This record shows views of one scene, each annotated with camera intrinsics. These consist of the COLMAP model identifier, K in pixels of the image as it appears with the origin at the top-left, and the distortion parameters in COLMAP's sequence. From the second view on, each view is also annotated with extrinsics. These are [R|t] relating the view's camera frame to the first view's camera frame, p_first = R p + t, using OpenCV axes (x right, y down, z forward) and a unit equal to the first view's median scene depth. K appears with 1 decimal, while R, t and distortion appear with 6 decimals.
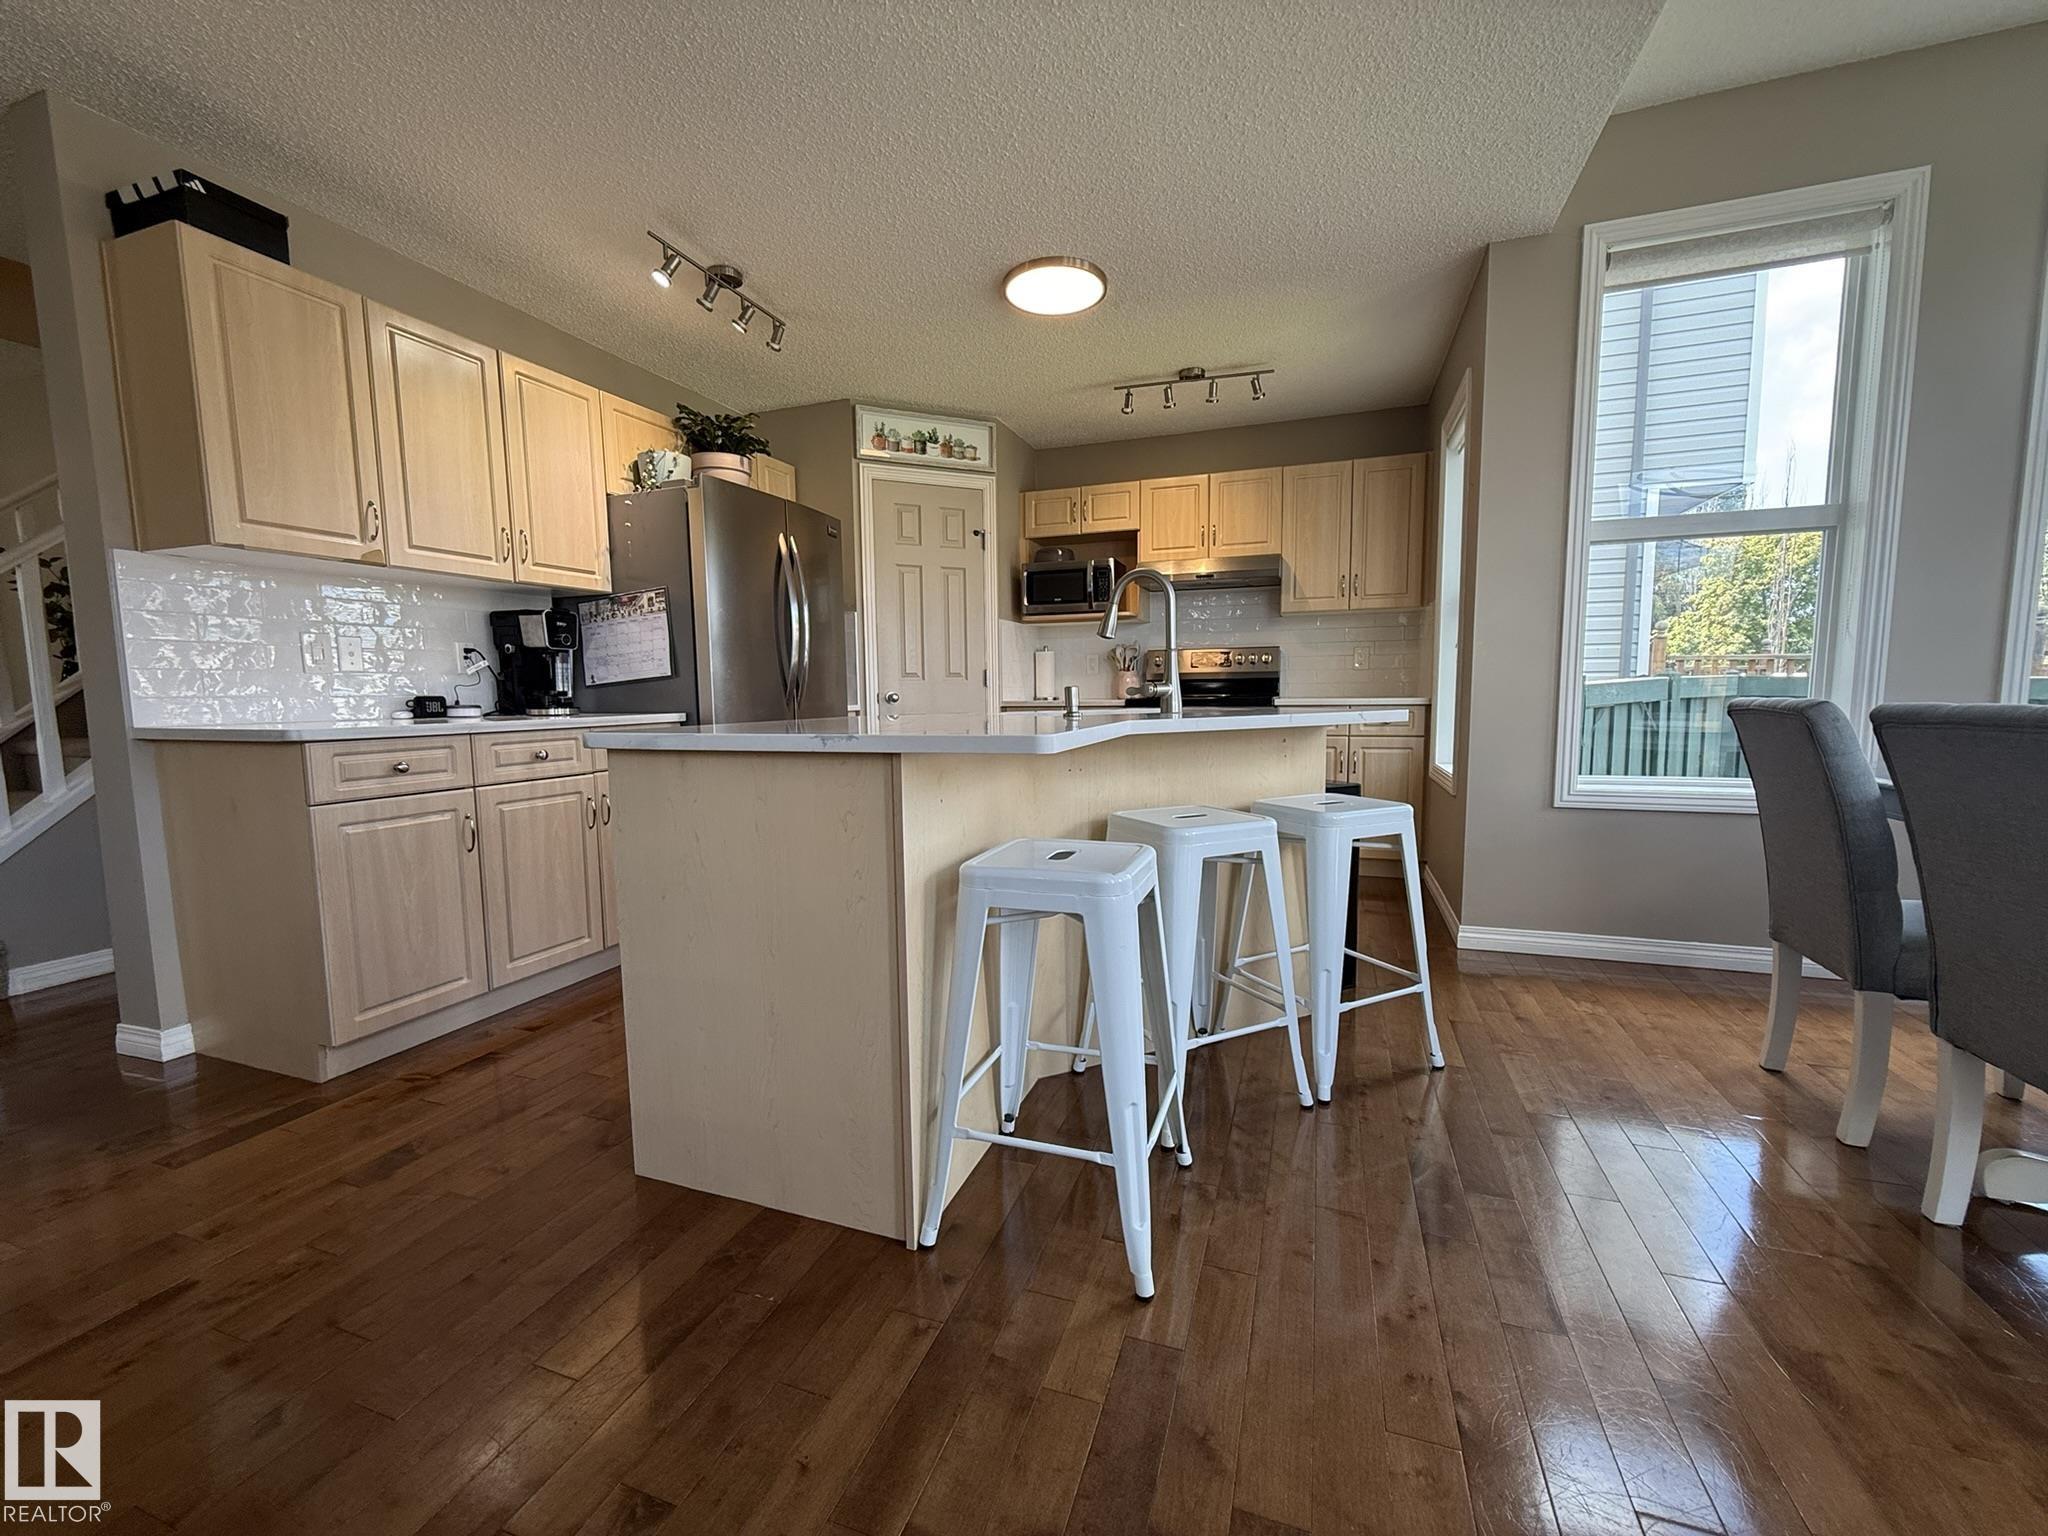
lens RADIAL K [[816.1, 0, 1026.5], [0, 816.1, 769.3], [0, 0, 1]] dist [0.000377, 0.000061]
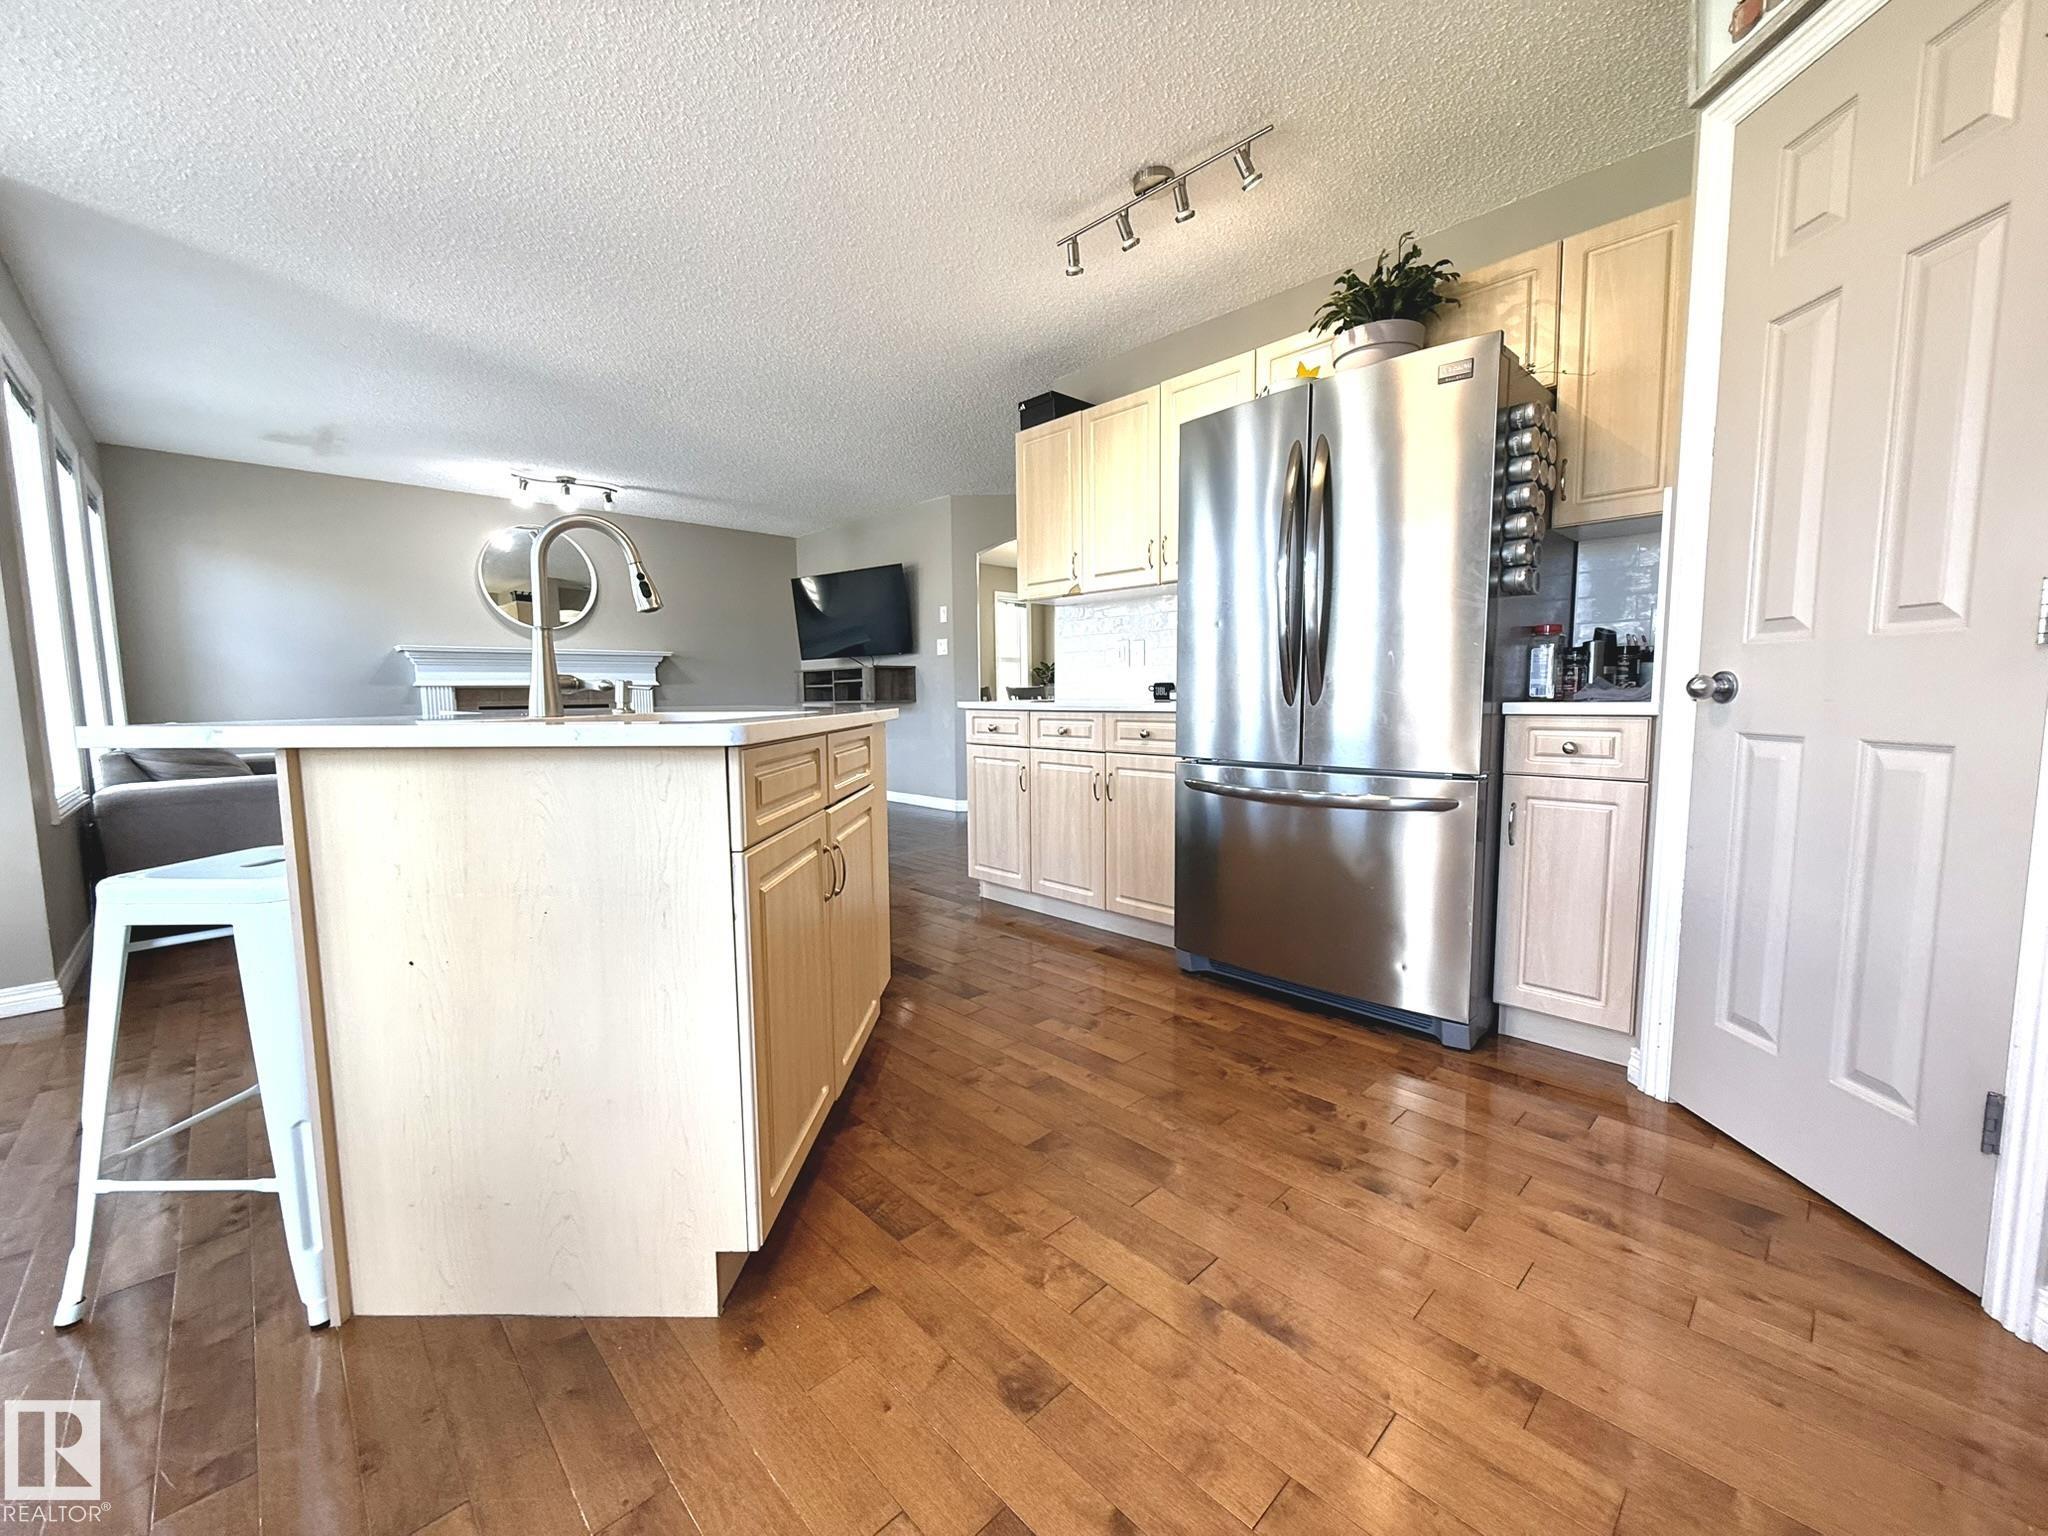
lens RADIAL K [[816.1, 0, 1026.5], [0, 816.1, 769.3], [0, 0, 1]] dist [0.000377, 0.000061]
pose [[-0.436095, 0.102029, -0.894098, 0.397474], [-0.072764, 0.986301, 0.148041, -0.099988], [0.896954, 0.129619, -0.422697, 1.054534]]
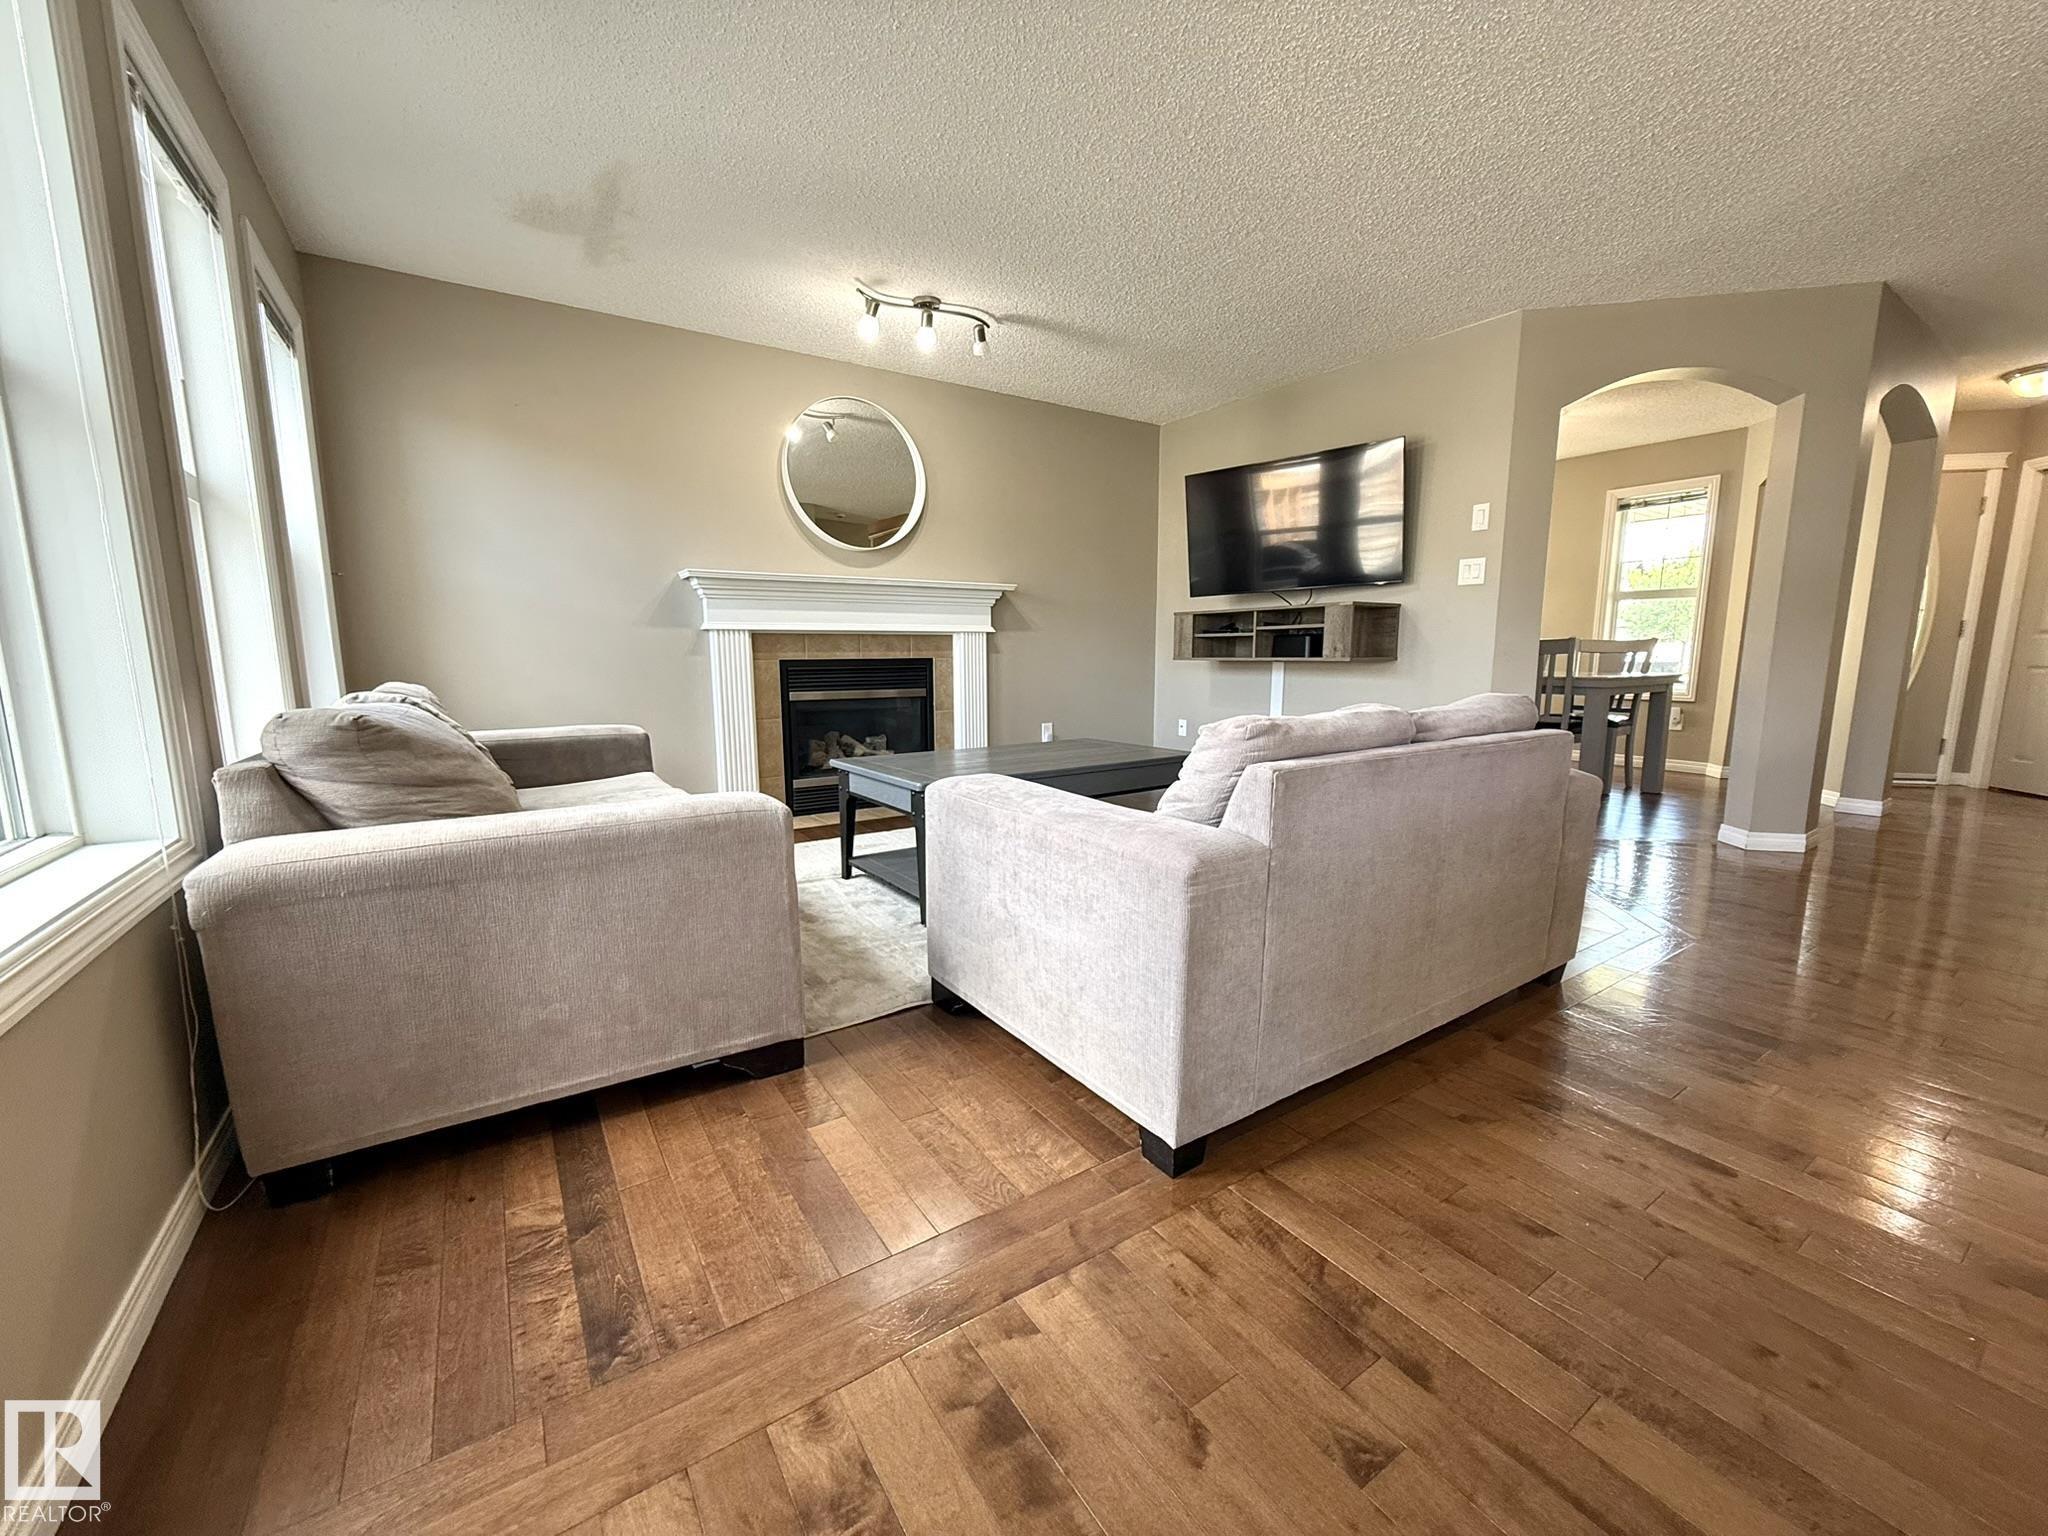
lens RADIAL K [[819.5, 0, 1030.6], [0, 819.5, 767.7], [0, 0, 1]] dist [0.003149, 0.000064]
pose [[-0.591384, 0.130483, -0.795763, 0.119158], [-0.070850, 0.974598, 0.212461, -0.021208], [0.803271, 0.182026, -0.567117, 0.295152]]
